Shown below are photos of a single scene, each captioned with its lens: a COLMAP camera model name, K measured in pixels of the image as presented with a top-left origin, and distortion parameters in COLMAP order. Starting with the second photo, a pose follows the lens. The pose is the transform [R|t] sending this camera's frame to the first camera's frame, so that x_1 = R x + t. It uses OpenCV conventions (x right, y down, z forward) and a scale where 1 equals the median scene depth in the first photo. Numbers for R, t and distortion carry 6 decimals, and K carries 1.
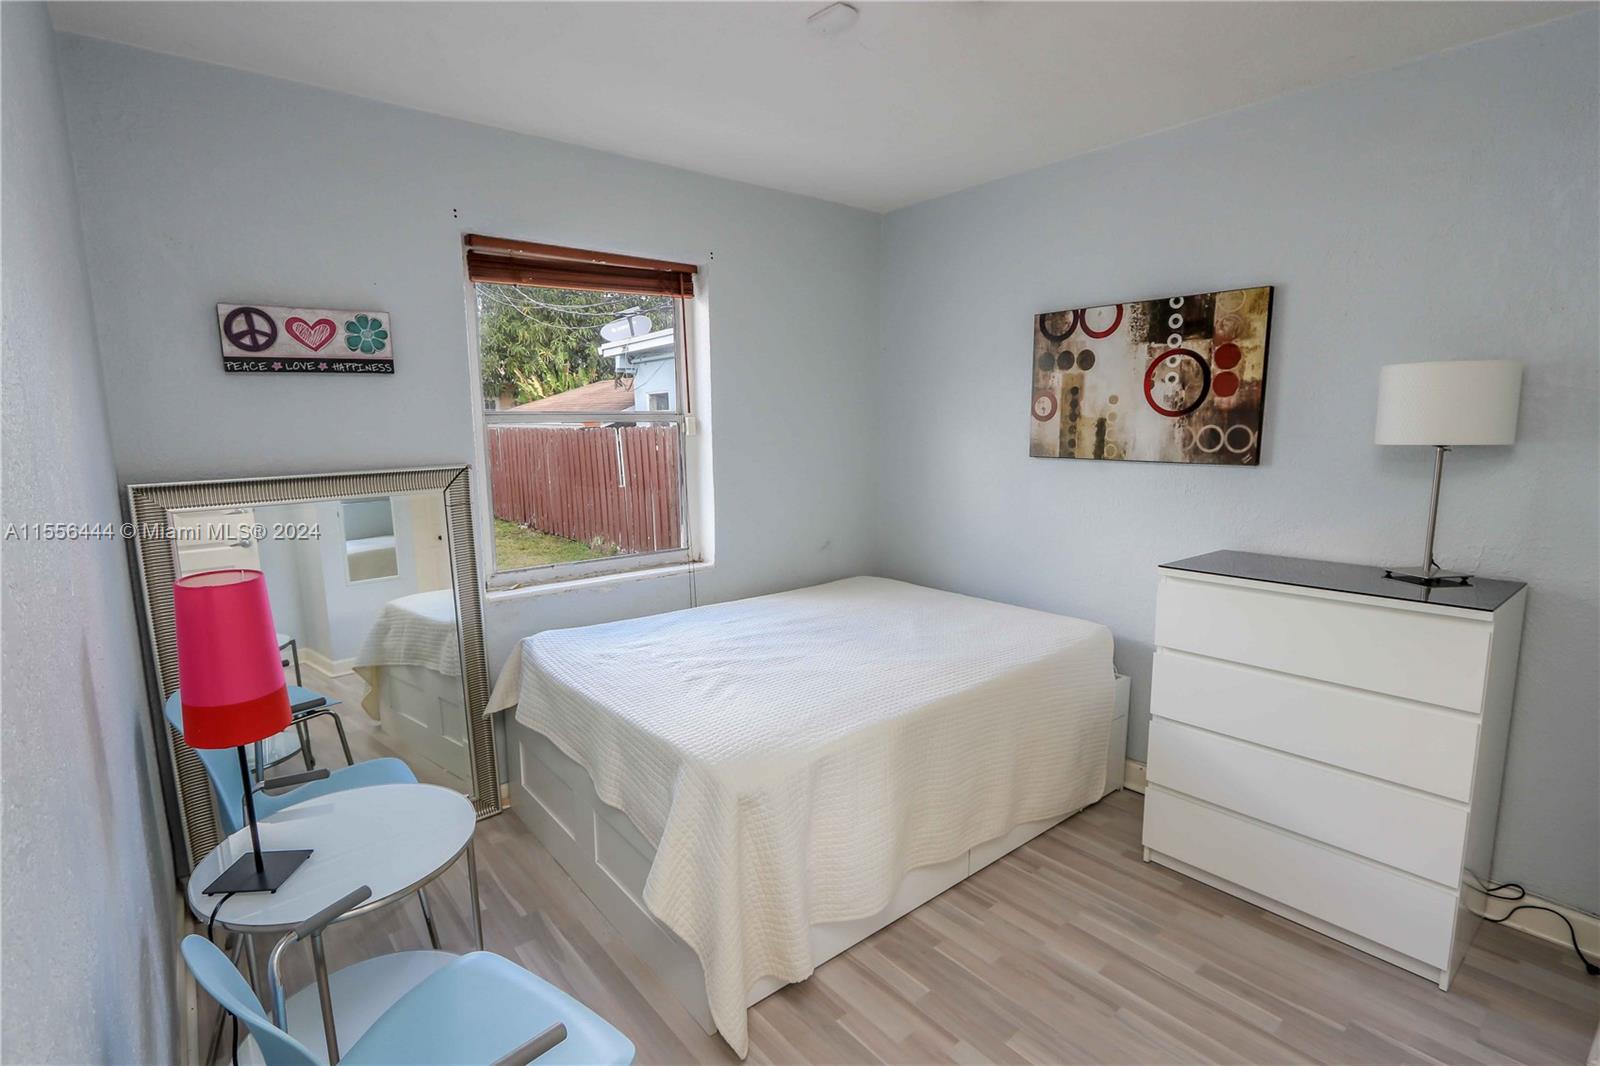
lens RADIAL K [[772.5, 0, 799.7], [0, 772.5, 536.7], [0, 0, 1]] dist [-0.015413, 0.003629]
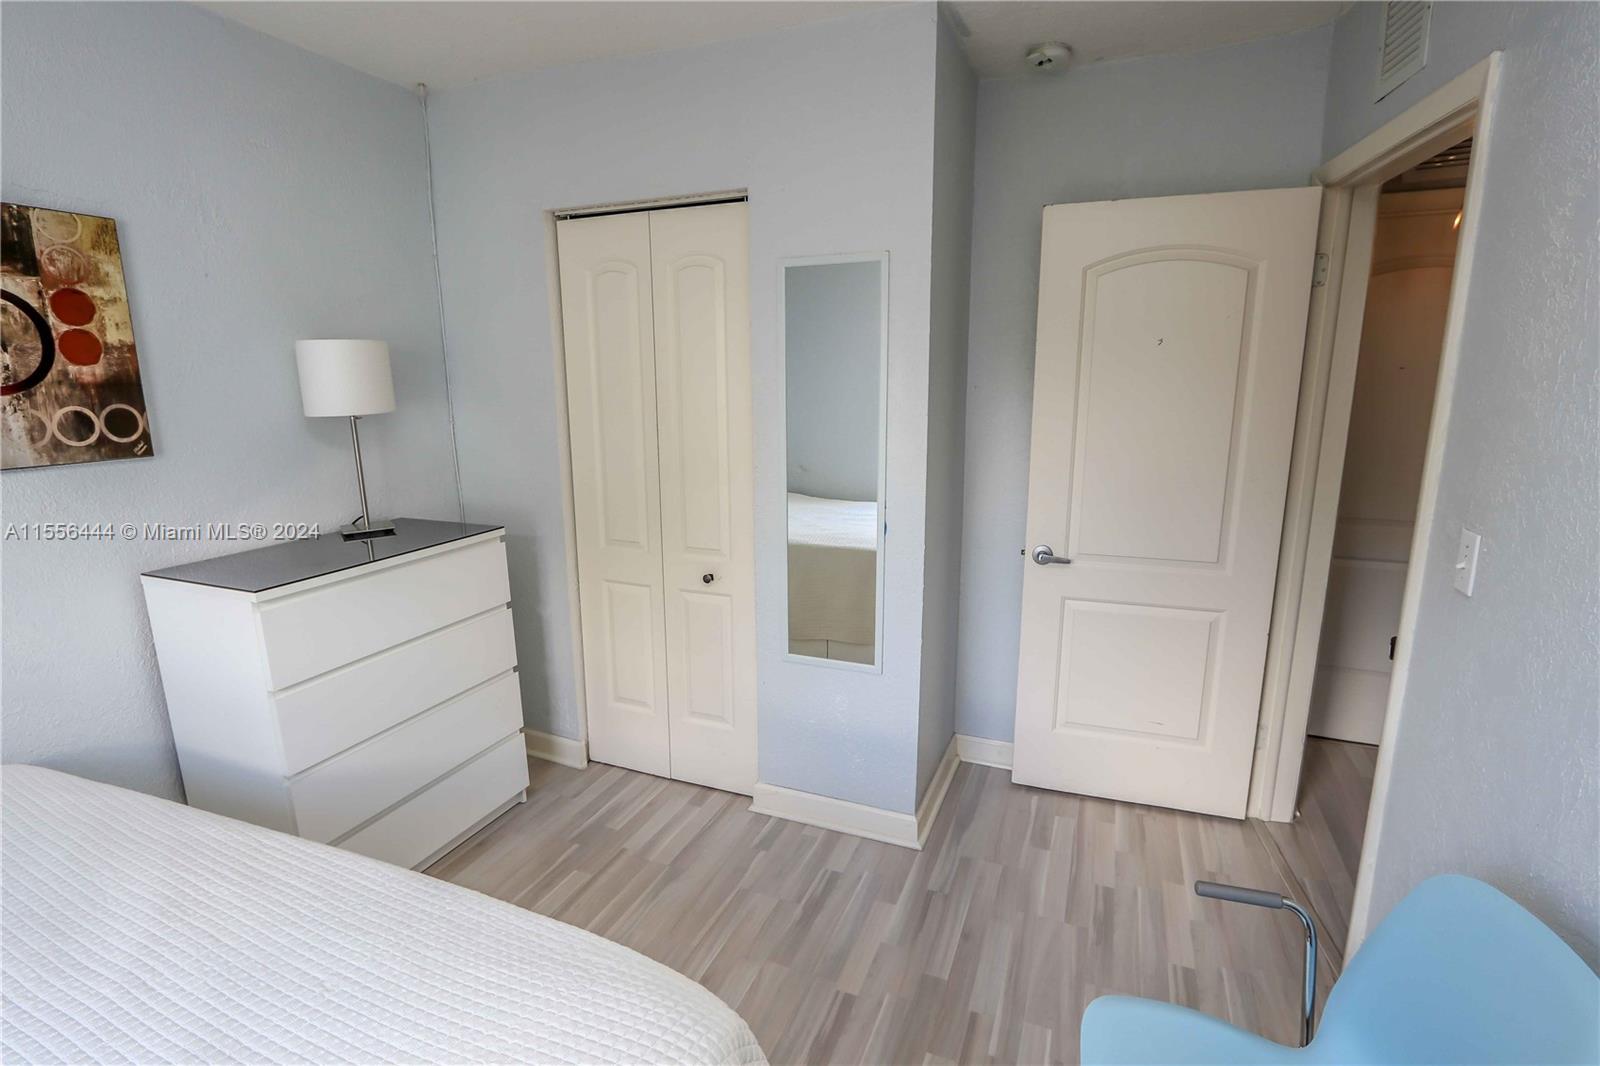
lens RADIAL K [[772.5, 0, 800.2], [0, 772.5, 535.0], [0, 0, 1]] dist [-0.015413, 0.003629]
pose [[-0.473610, -0.166538, 0.864846, -0.386932], [0.149055, 0.952639, 0.265069, -0.121510], [-0.868030, 0.254449, -0.426356, 0.767548]]
